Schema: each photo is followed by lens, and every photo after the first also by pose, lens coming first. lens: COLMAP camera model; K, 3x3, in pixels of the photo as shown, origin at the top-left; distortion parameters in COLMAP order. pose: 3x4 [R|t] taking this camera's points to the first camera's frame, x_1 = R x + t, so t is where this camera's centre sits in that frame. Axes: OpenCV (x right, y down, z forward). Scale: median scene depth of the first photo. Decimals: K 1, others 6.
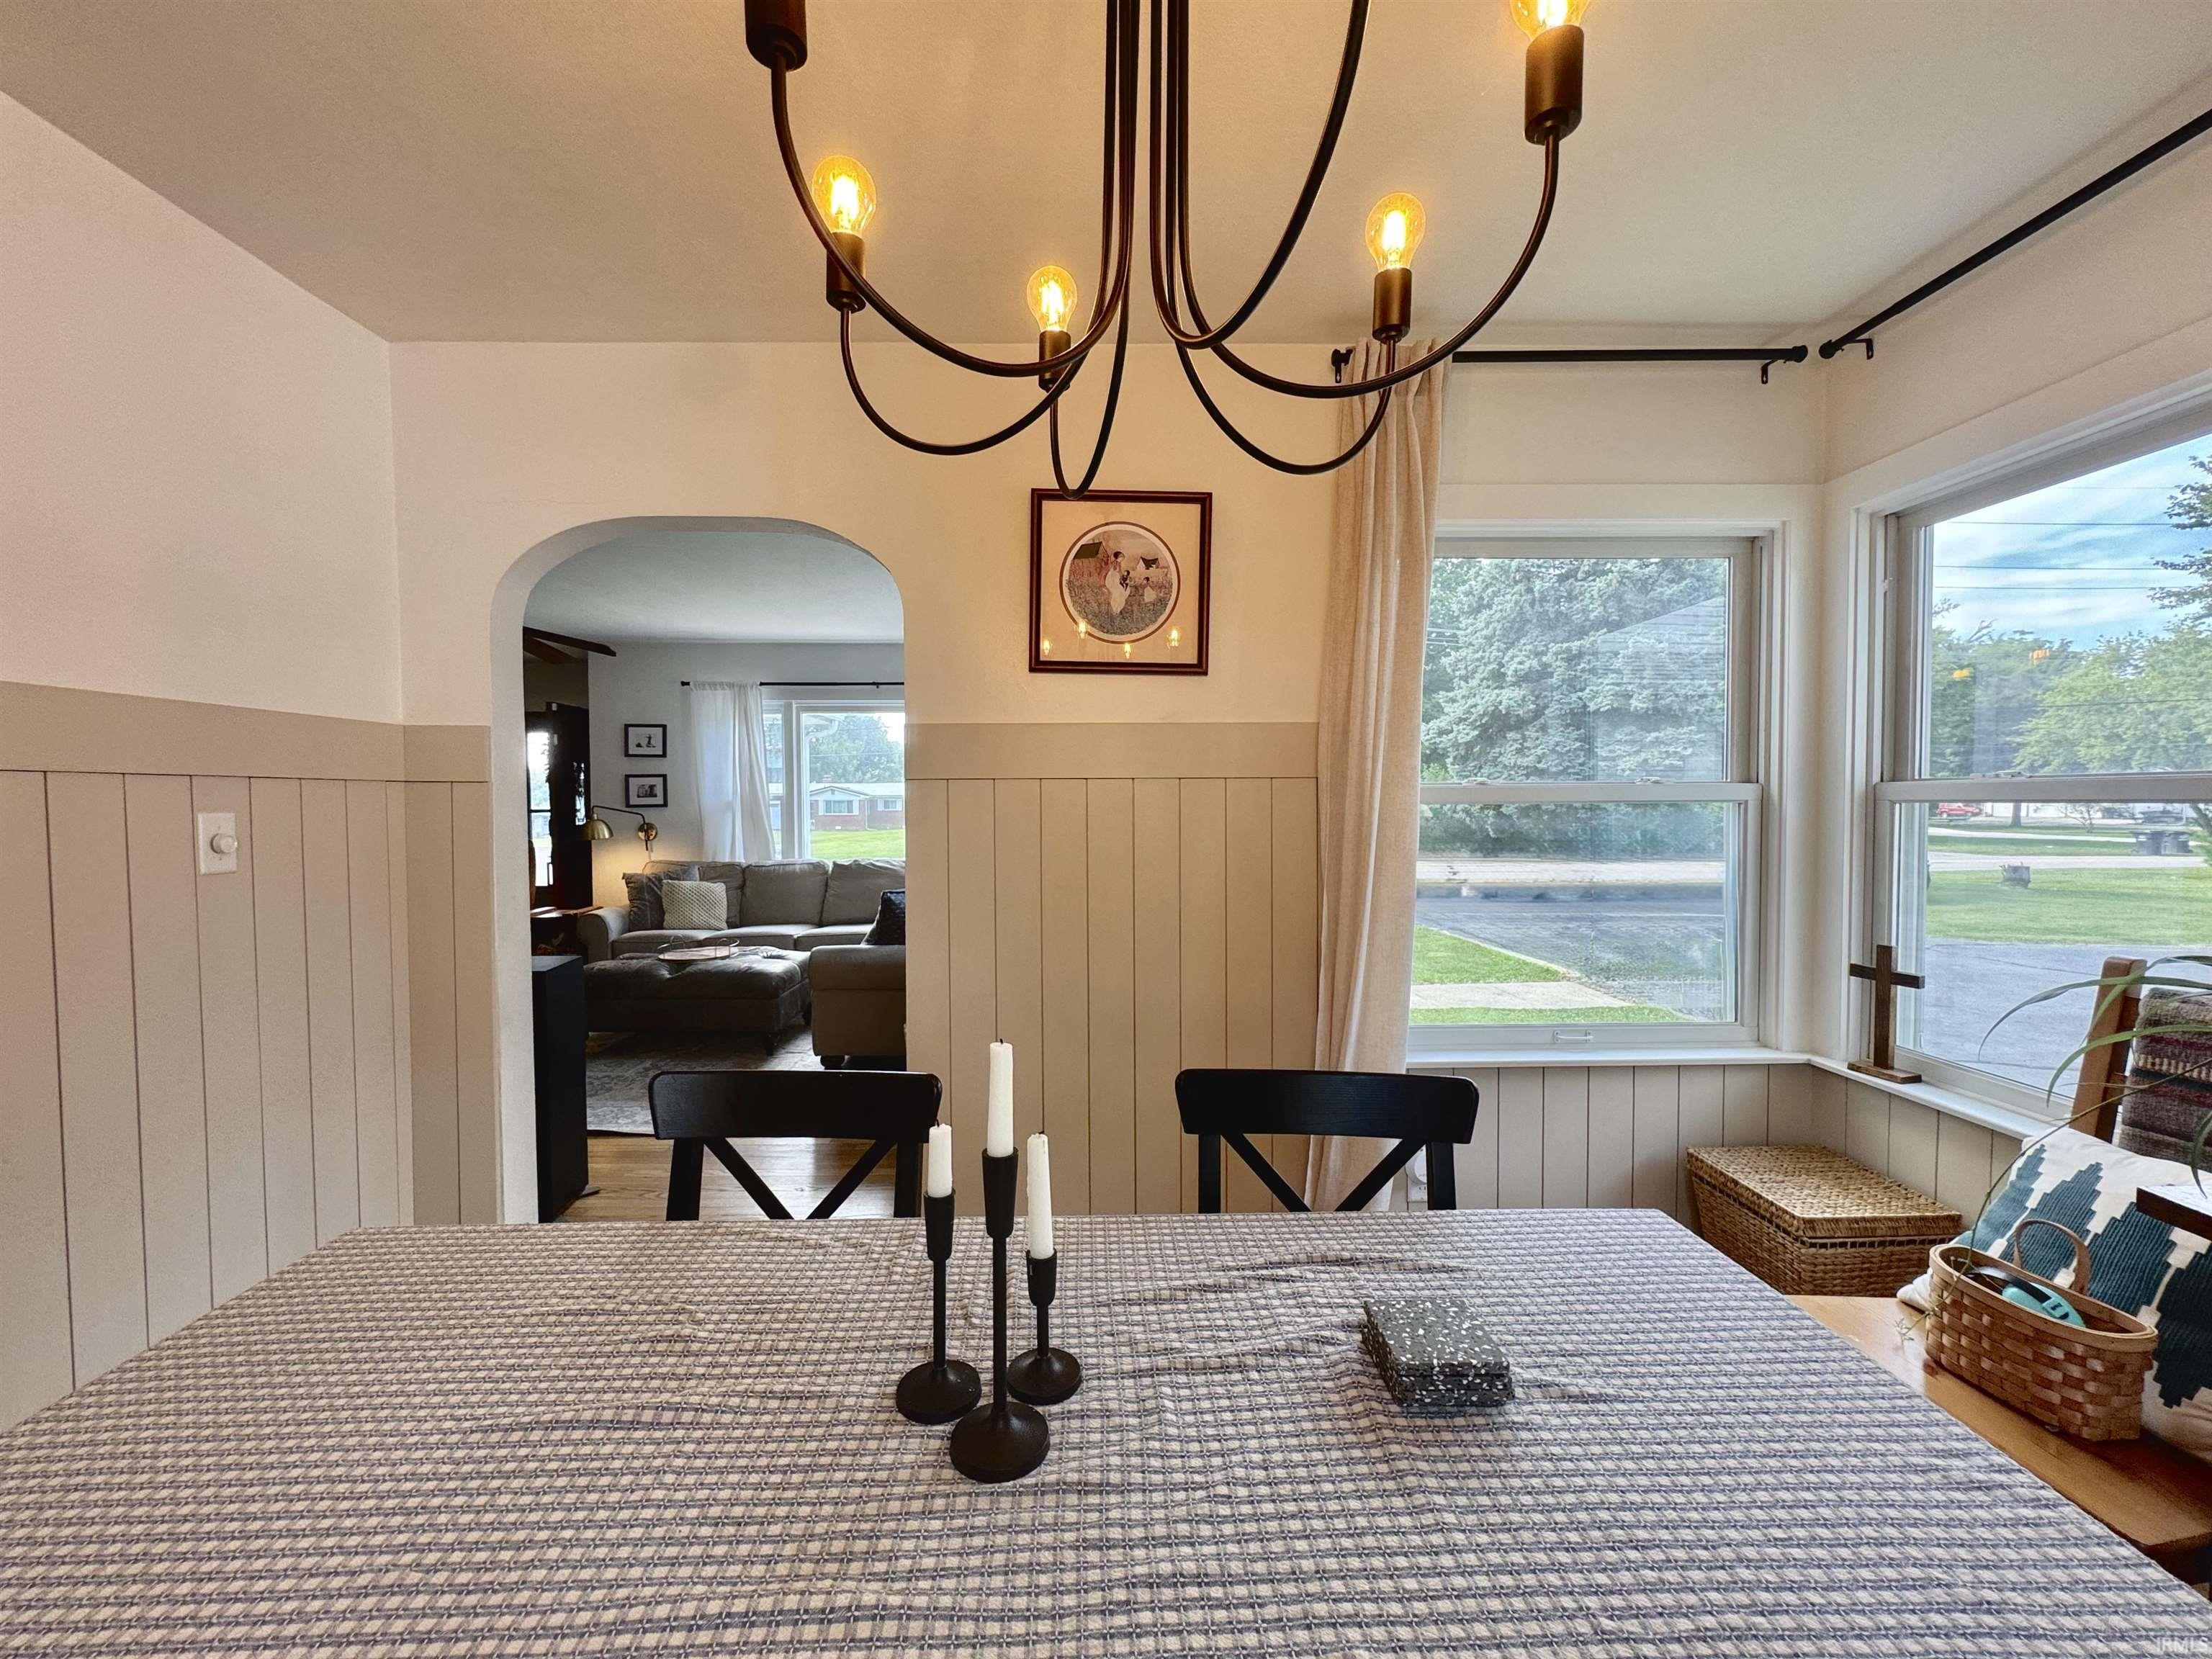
lens RADIAL K [[884.5, 0, 1106.0], [0, 884.5, 829.5], [0, 0, 1]] dist [-0.003785, 0.000792]
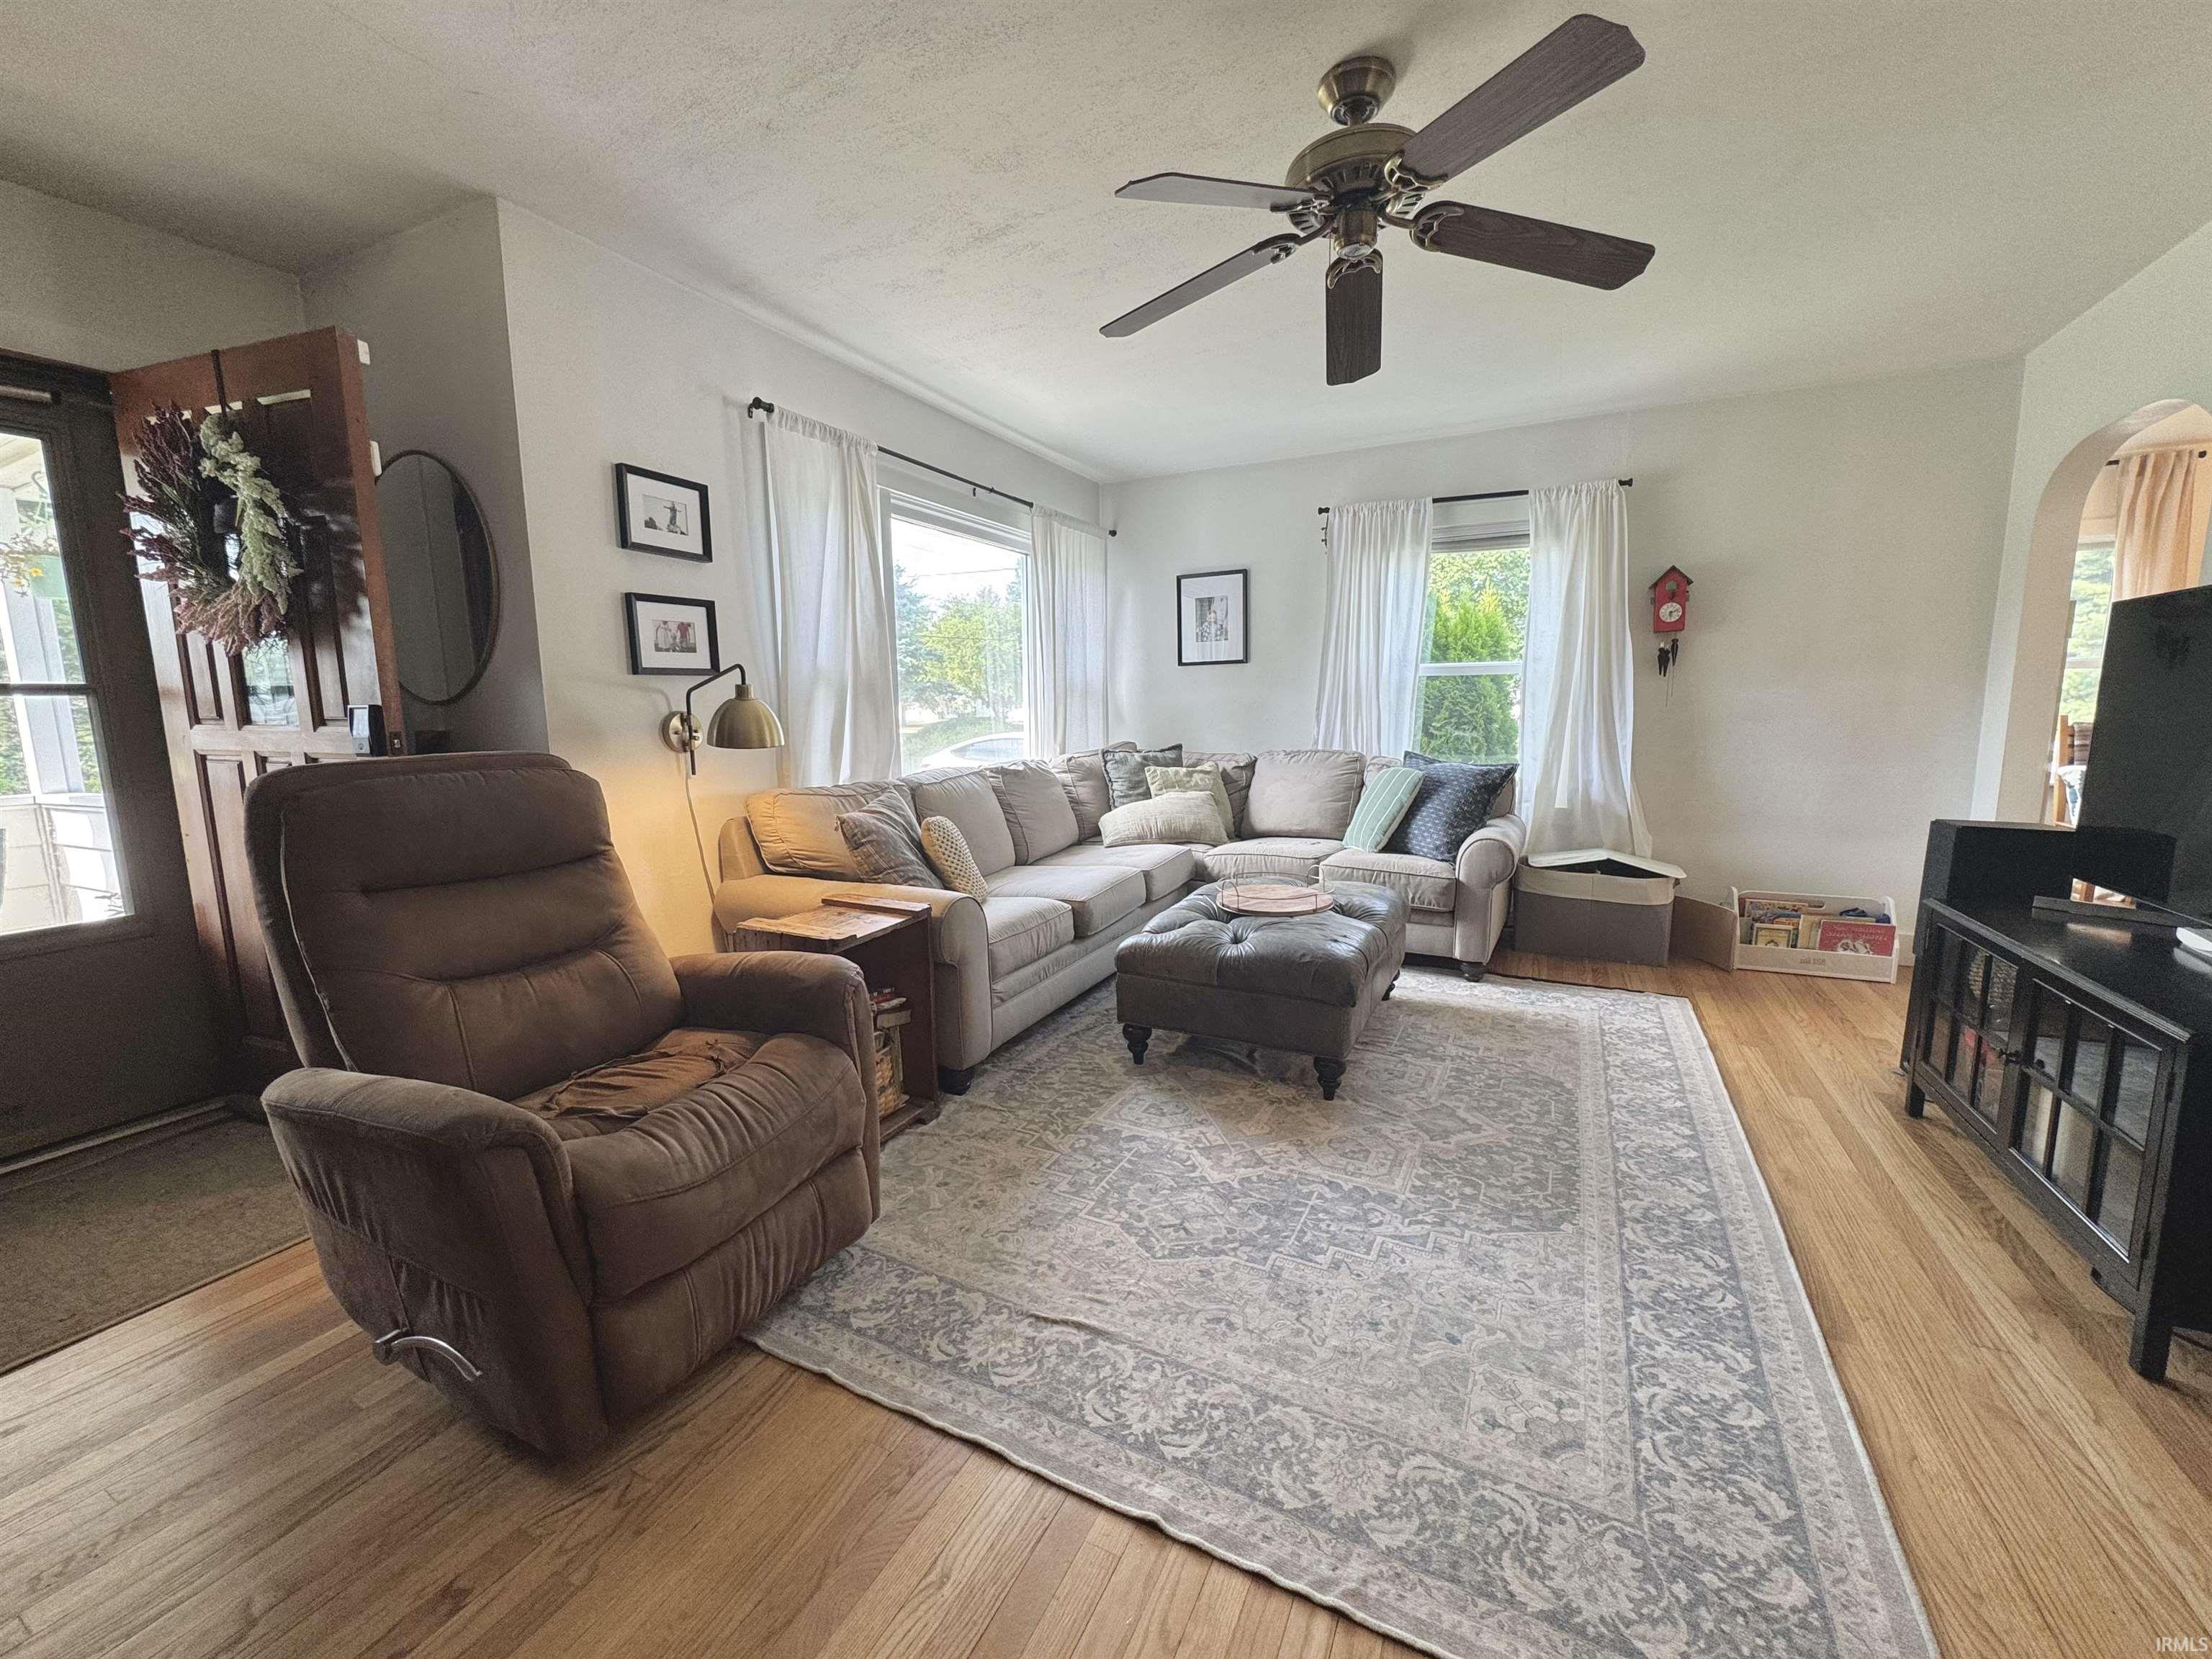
lens RADIAL K [[884.5, 0, 1106.0], [0, 884.5, 829.5], [0, 0, 1]] dist [-0.003785, 0.000792]
pose [[0.474383, -0.135204, 0.869874, -0.806506], [0.053416, 0.990735, 0.124860, 0.006545], [-0.878697, -0.012766, 0.477210, 0.611231]]
